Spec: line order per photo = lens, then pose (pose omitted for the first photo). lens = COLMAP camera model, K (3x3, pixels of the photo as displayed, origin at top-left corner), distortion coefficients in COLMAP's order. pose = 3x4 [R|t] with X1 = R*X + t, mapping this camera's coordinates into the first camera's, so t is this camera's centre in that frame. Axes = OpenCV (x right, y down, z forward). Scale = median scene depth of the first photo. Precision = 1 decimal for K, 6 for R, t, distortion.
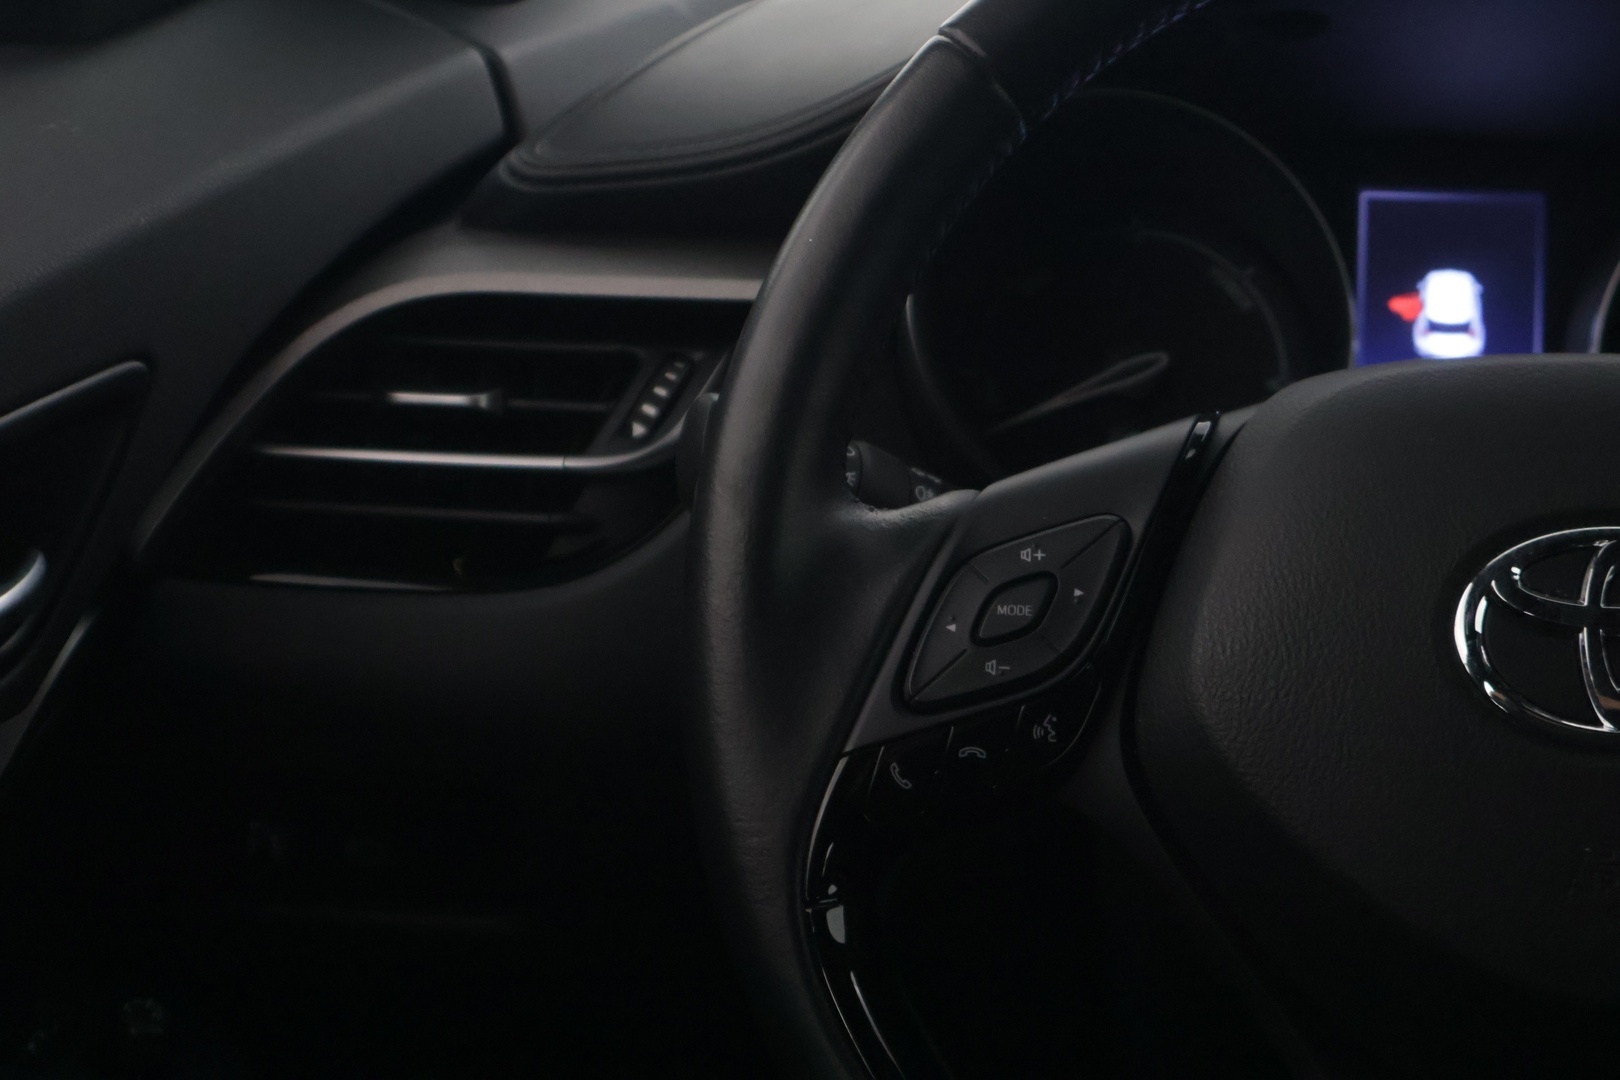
lens RADIAL K [[3361.4, 0, 810.2], [0, 3361.4, 539.6], [0, 0, 1]] dist [-0.028210, 0.000000]
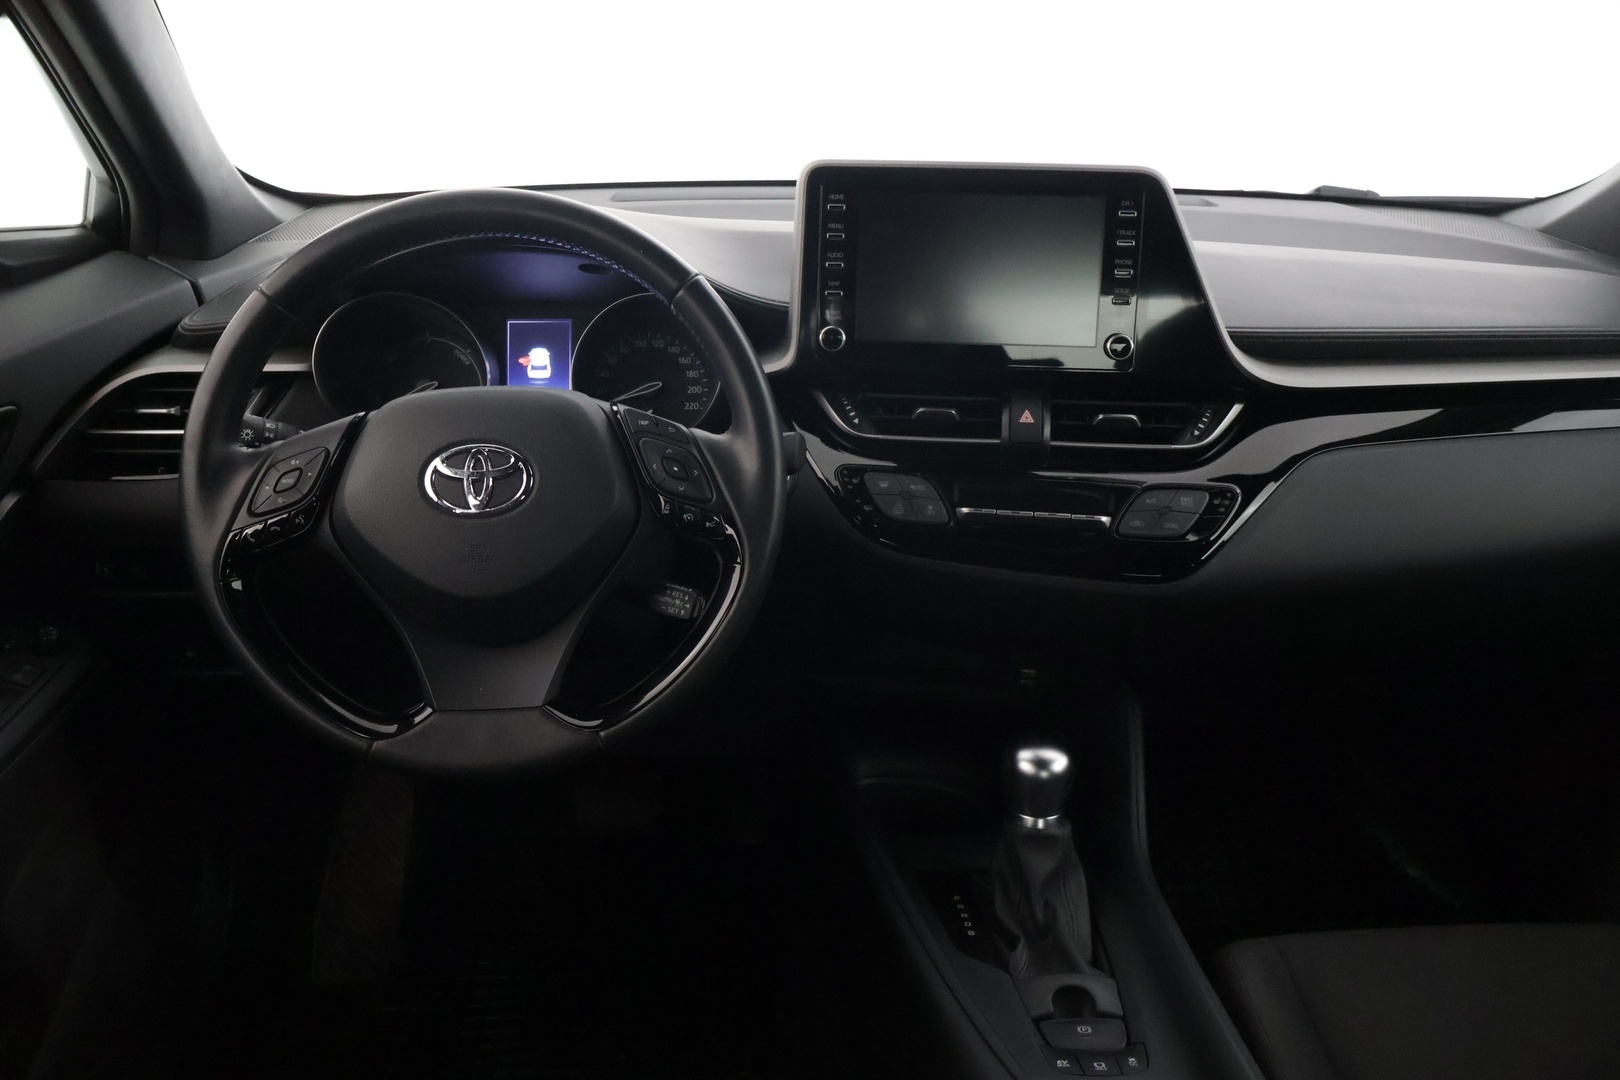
lens RADIAL K [[1407.6, 0, 811.3], [0, 1407.6, 543.9], [0, 0, 1]] dist [0.009001, 0.005251]
pose [[0.992398, -0.056629, 0.109264, 0.305086], [0.046871, 0.994848, 0.089894, -0.011587], [-0.113791, -0.084089, 0.989940, -0.250415]]
